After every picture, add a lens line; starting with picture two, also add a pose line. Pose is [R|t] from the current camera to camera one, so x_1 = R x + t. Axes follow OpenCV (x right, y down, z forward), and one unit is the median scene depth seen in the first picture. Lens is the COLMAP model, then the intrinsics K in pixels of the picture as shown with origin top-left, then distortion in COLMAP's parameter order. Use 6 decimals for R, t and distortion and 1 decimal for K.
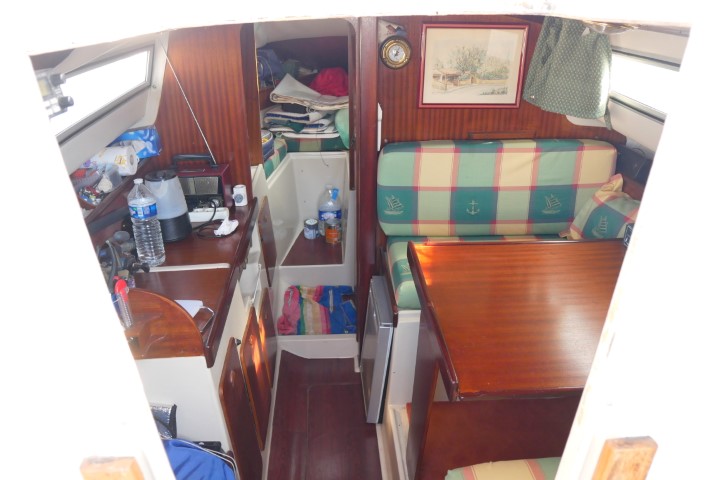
lens RADIAL K [[557.2, 0, 359.5], [0, 557.2, 240.0], [0, 0, 1]] dist [-0.040508, 0.012683]
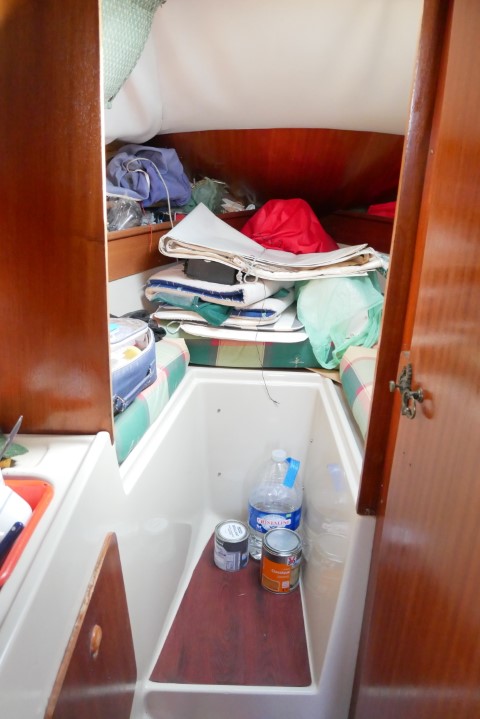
lens RADIAL K [[557.2, 0, 240.0], [0, 557.2, 359.5], [0, 0, 1]] dist [-0.040508, 0.012683]
pose [[0.997234, 0.061722, -0.041409, -0.105965], [-0.064851, 0.994760, -0.079035, -0.197700], [0.036314, 0.081501, 0.996011, 0.833817]]
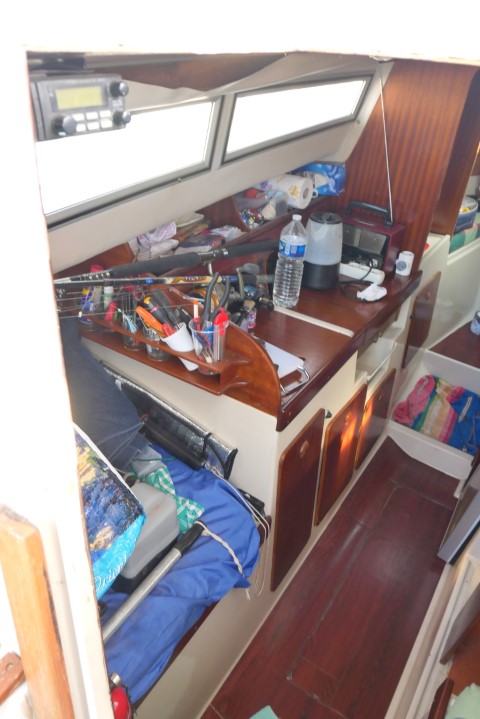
lens RADIAL K [[557.2, 0, 240.0], [0, 557.2, 359.5], [0, 0, 1]] dist [-0.040508, 0.012683]
pose [[0.802234, 0.388868, -0.452992, 0.038113], [-0.327848, 0.921076, 0.210084, -0.038517], [0.498935, -0.020024, 0.866408, 0.091046]]
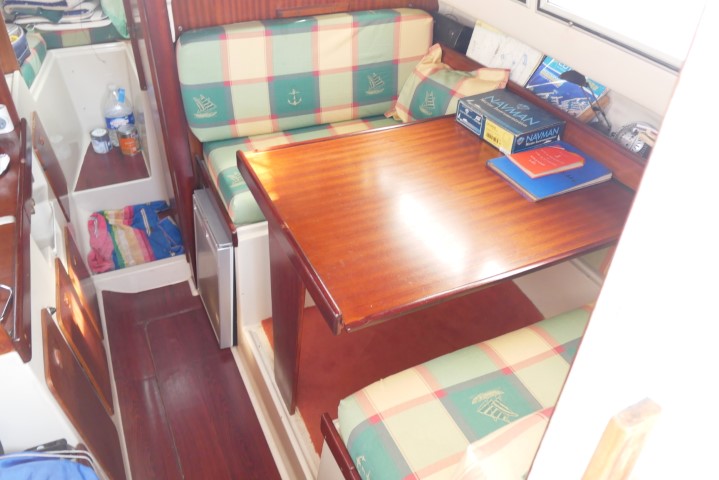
lens RADIAL K [[557.2, 0, 359.5], [0, 557.2, 240.0], [0, 0, 1]] dist [-0.040508, 0.012683]
pose [[0.926083, -0.202176, 0.318582, -0.030649], [0.128076, 0.962635, 0.238599, -0.037204], [-0.354918, -0.180160, 0.917374, 0.098572]]
